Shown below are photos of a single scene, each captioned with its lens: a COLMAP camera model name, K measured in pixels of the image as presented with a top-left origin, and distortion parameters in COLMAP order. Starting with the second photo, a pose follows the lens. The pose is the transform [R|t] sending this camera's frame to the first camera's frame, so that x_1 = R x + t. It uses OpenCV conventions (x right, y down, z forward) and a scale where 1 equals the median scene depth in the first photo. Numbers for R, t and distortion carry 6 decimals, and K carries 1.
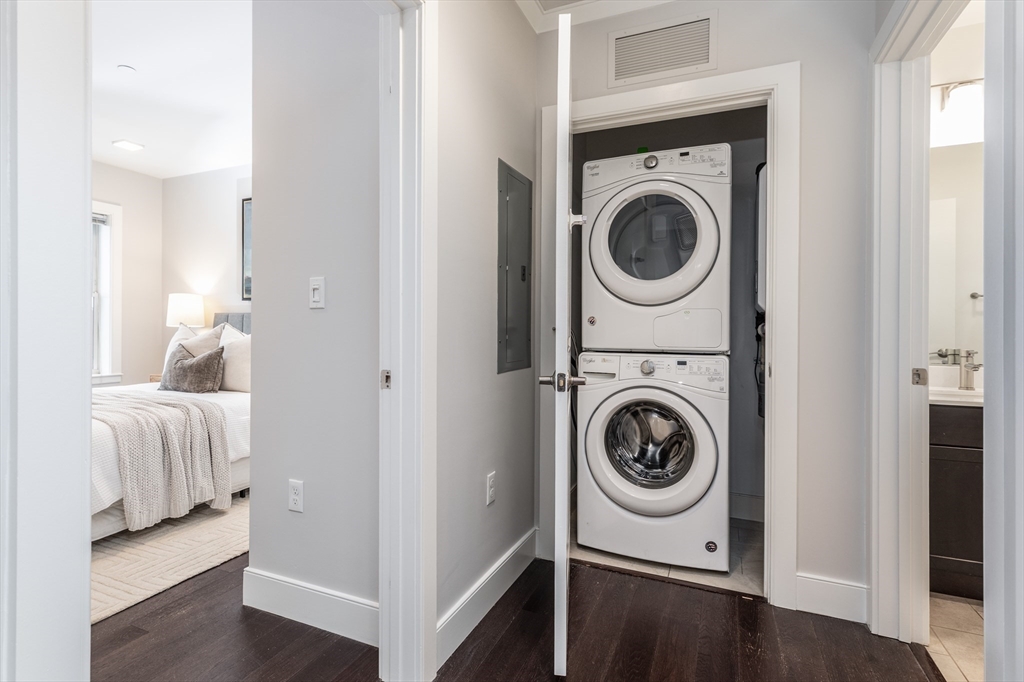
lens RADIAL K [[521.2, 0, 500.1], [0, 521.2, 324.6], [0, 0, 1]] dist [-0.005697, -0.000299]
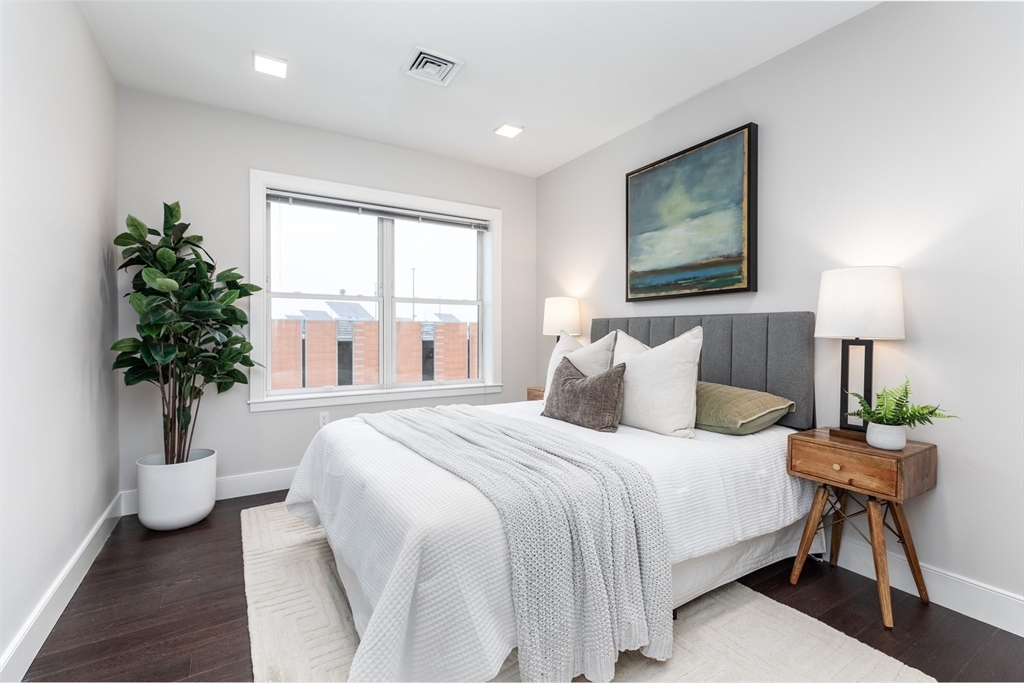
lens RADIAL K [[475.2, 0, 515.0], [0, 475.2, 337.6], [0, 0, 1]] dist [0.004003, -0.001334]
pose [[0.829827, 0.001458, -0.558018, -0.304896], [0.005086, 0.999935, 0.010176, -0.000416], [0.557997, -0.011282, 0.829766, 0.397823]]
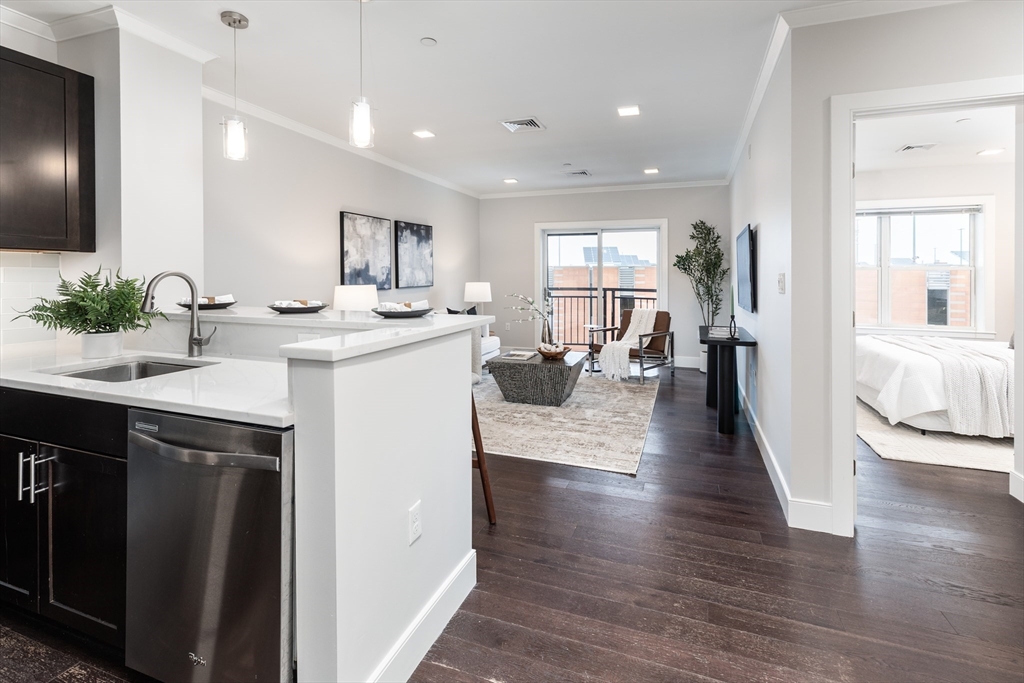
lens RADIAL K [[475.2, 0, 514.1], [0, 475.2, 280.1], [0, 0, 1]] dist [0.004003, -0.001334]
pose [[0.070314, -0.000440, -0.997525, 0.429741], [0.001601, 0.999999, -0.000328, -0.041832], [0.997524, -0.001574, 0.070314, -0.285677]]
